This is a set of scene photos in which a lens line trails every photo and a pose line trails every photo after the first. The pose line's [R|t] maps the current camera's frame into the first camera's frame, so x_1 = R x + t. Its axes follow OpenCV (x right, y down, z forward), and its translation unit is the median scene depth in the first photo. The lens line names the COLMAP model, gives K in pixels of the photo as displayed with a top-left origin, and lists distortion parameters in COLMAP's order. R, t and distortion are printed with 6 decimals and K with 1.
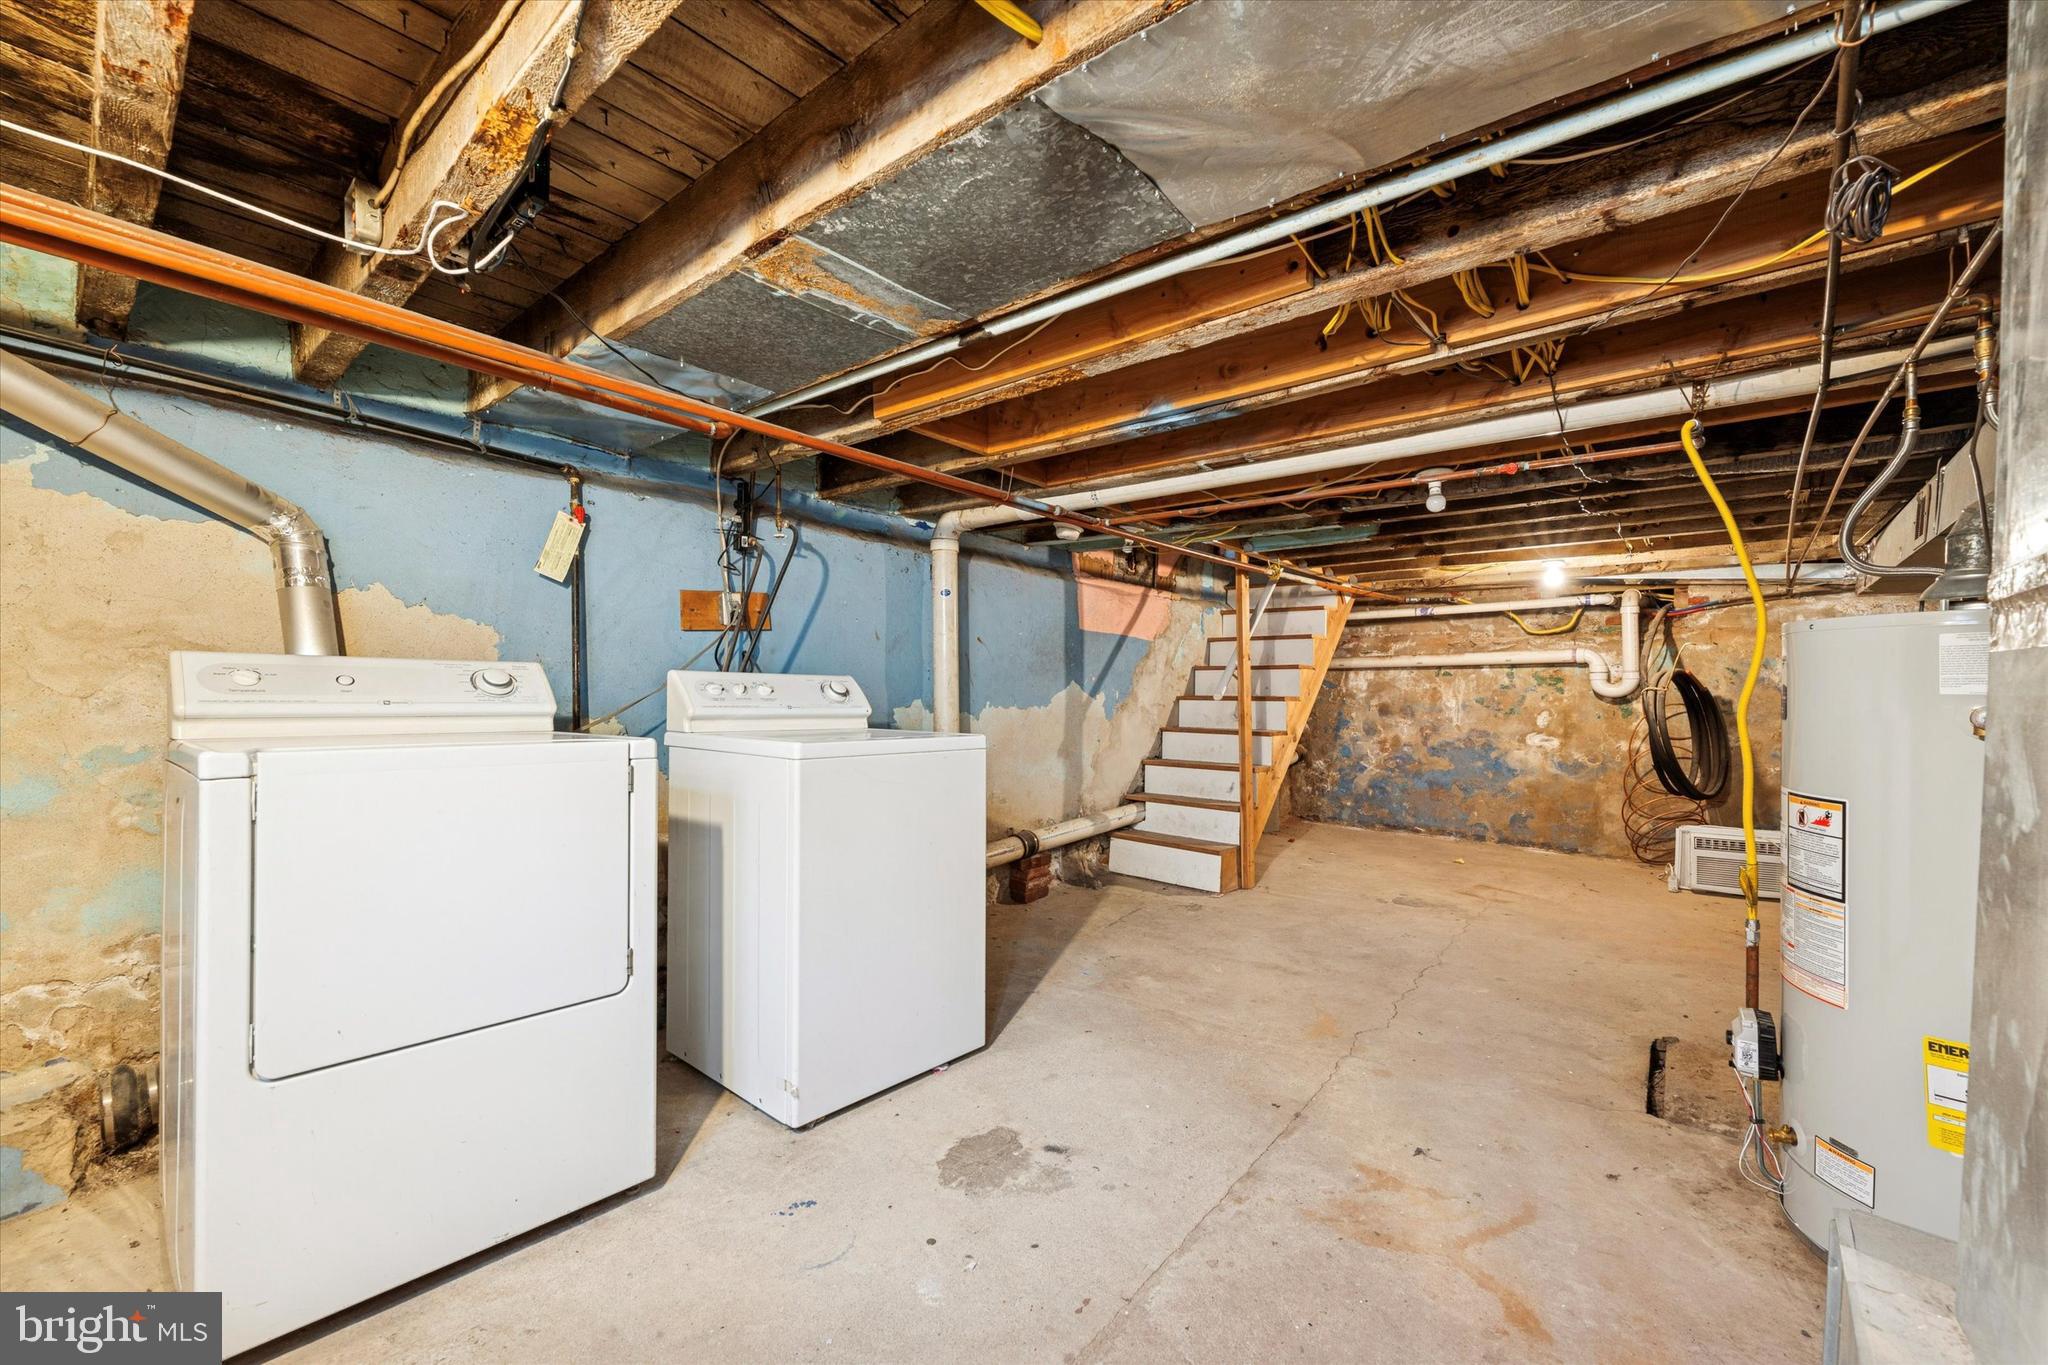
lens RADIAL K [[841.7, 0, 1021.1], [0, 841.7, 697.1], [0, 0, 1]] dist [-0.000612, -0.000670]
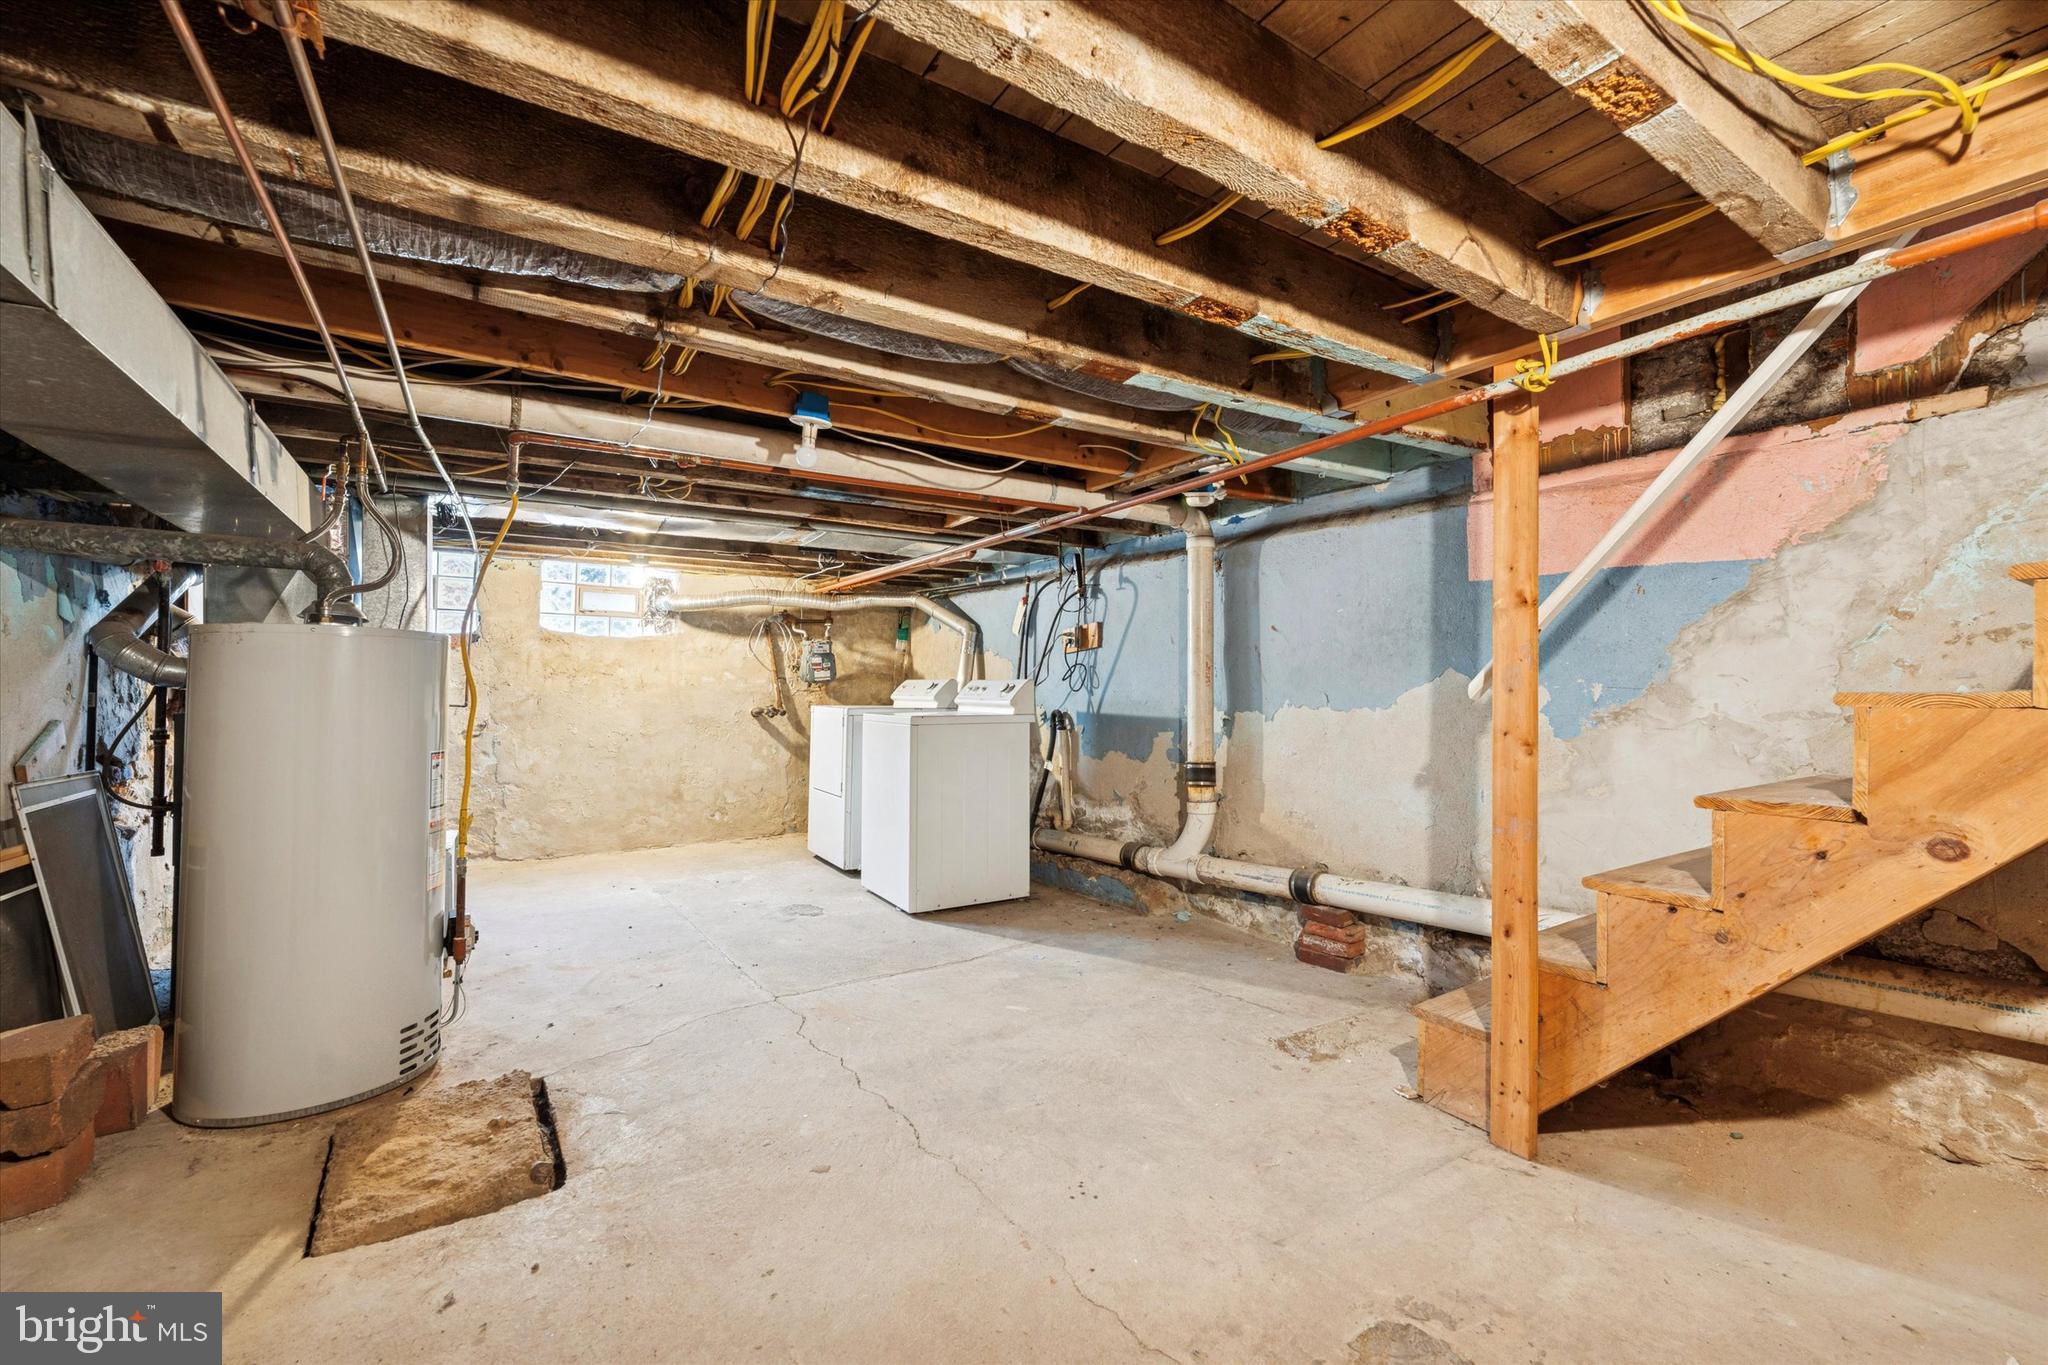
lens RADIAL K [[841.7, 0, 1026.4], [0, 841.7, 675.8], [0, 0, 1]] dist [-0.000612, -0.000670]
pose [[-0.302746, -0.028282, -0.952652, 0.933489], [-0.009286, 0.999600, -0.026725, 0.006673], [0.953026, 0.000756, -0.302888, 1.120927]]
